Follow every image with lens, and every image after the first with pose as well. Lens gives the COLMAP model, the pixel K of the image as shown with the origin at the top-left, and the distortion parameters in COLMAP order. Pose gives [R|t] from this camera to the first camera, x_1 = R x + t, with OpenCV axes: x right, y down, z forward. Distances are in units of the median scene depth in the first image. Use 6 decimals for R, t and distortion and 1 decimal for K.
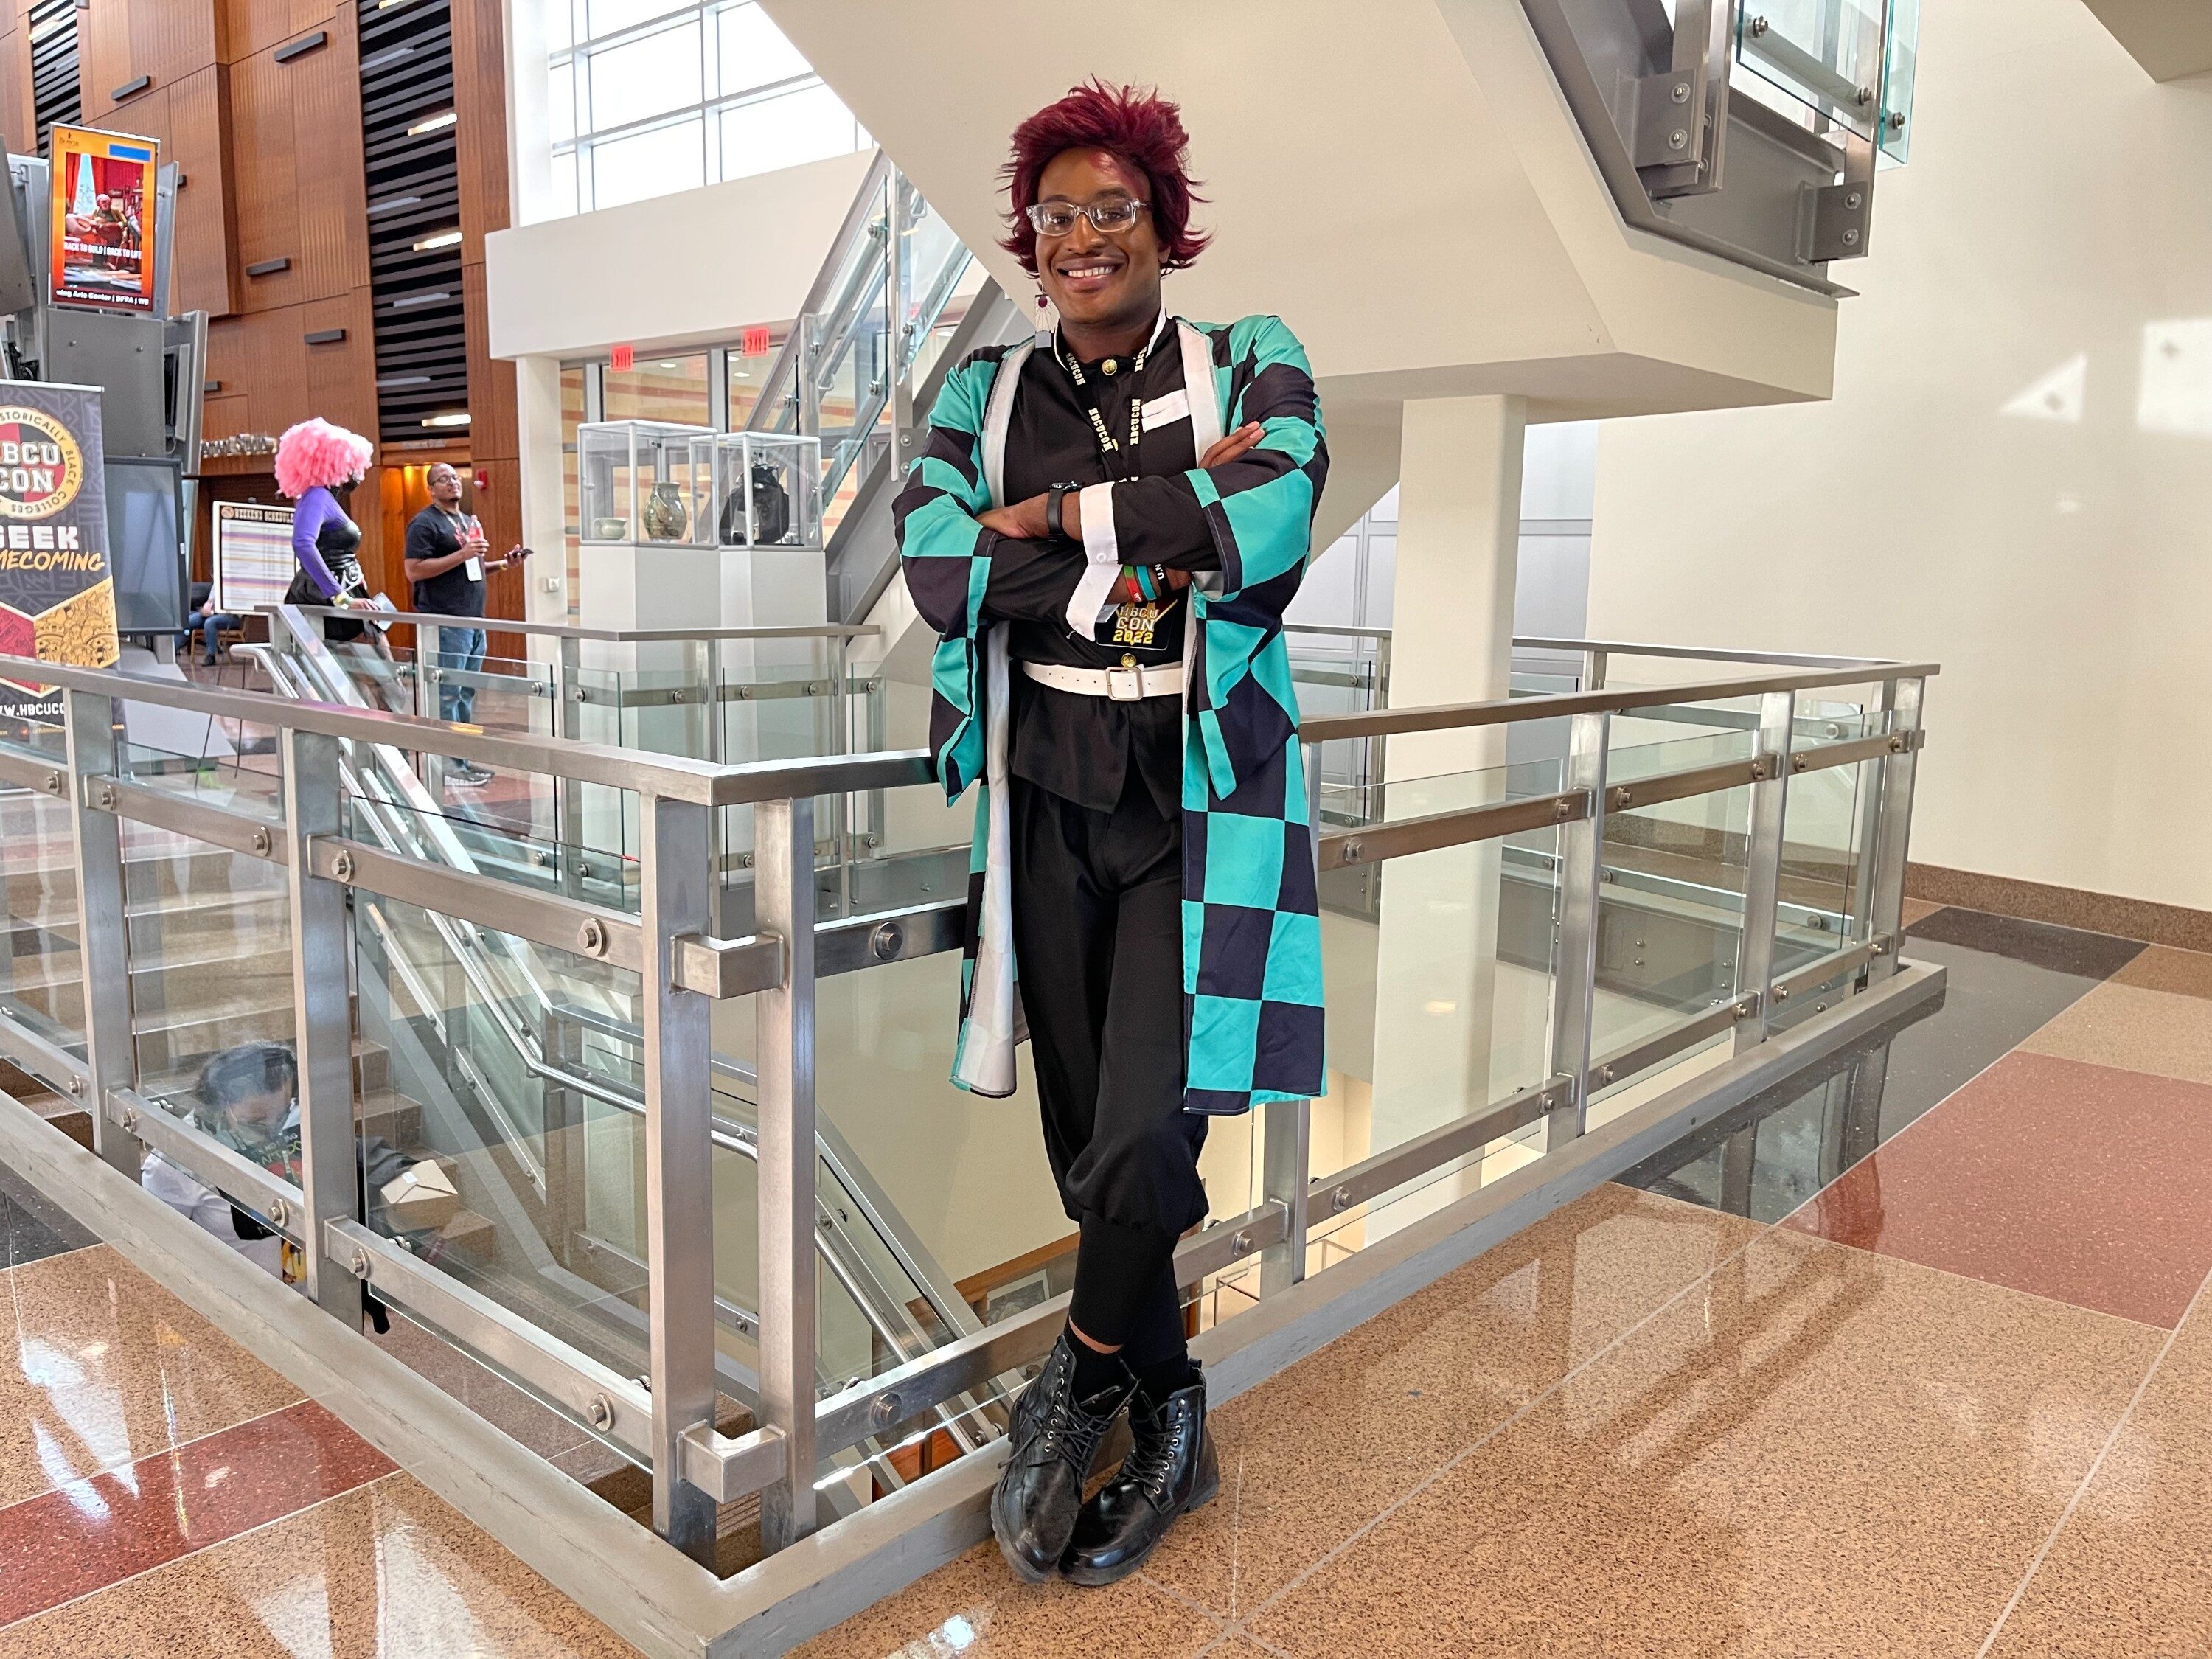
lens RADIAL K [[1681.9, 0, 1106.0], [0, 1681.9, 829.5], [0, 0, 1]] dist [0.104049, -0.131075]
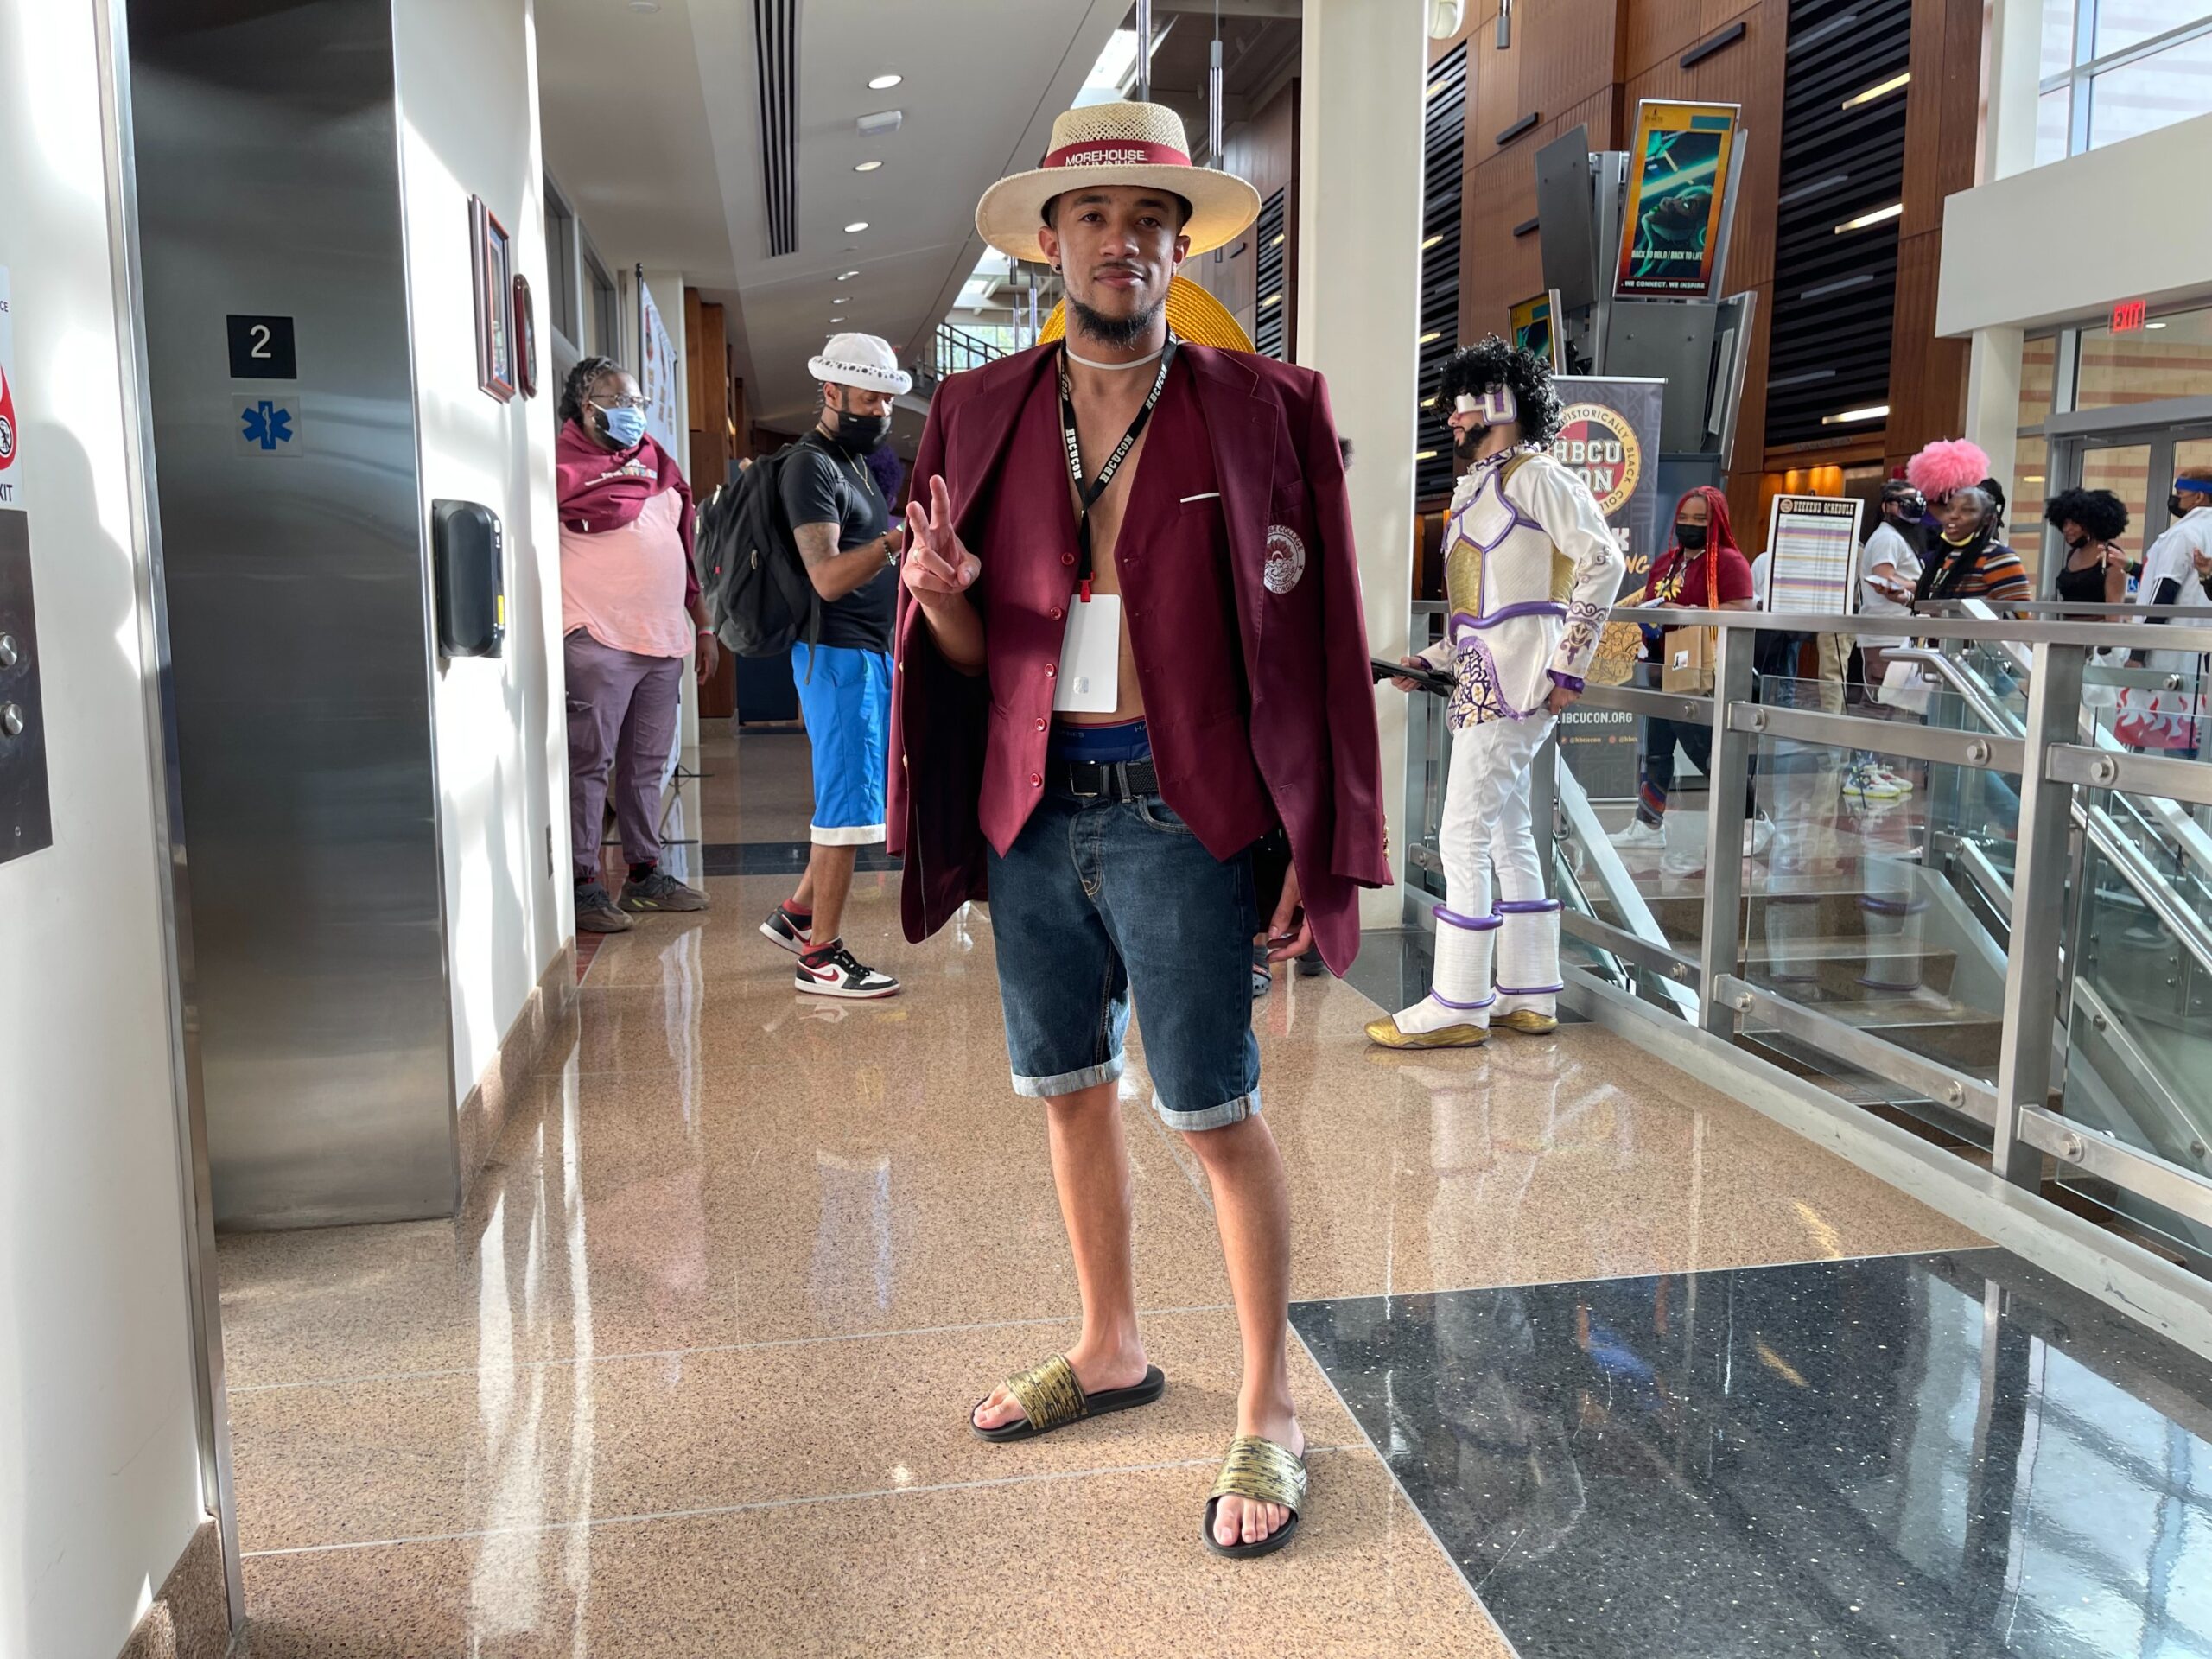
lens RADIAL K [[1681.9, 0, 1106.0], [0, 1681.9, 829.5], [0, 0, 1]] dist [0.104049, -0.131075]
pose [[0.791757, 0.077955, -0.605842, -0.144638], [-0.086519, 0.996136, 0.015105, 0.000987], [0.604678, 0.040457, 0.795442, 0.047439]]
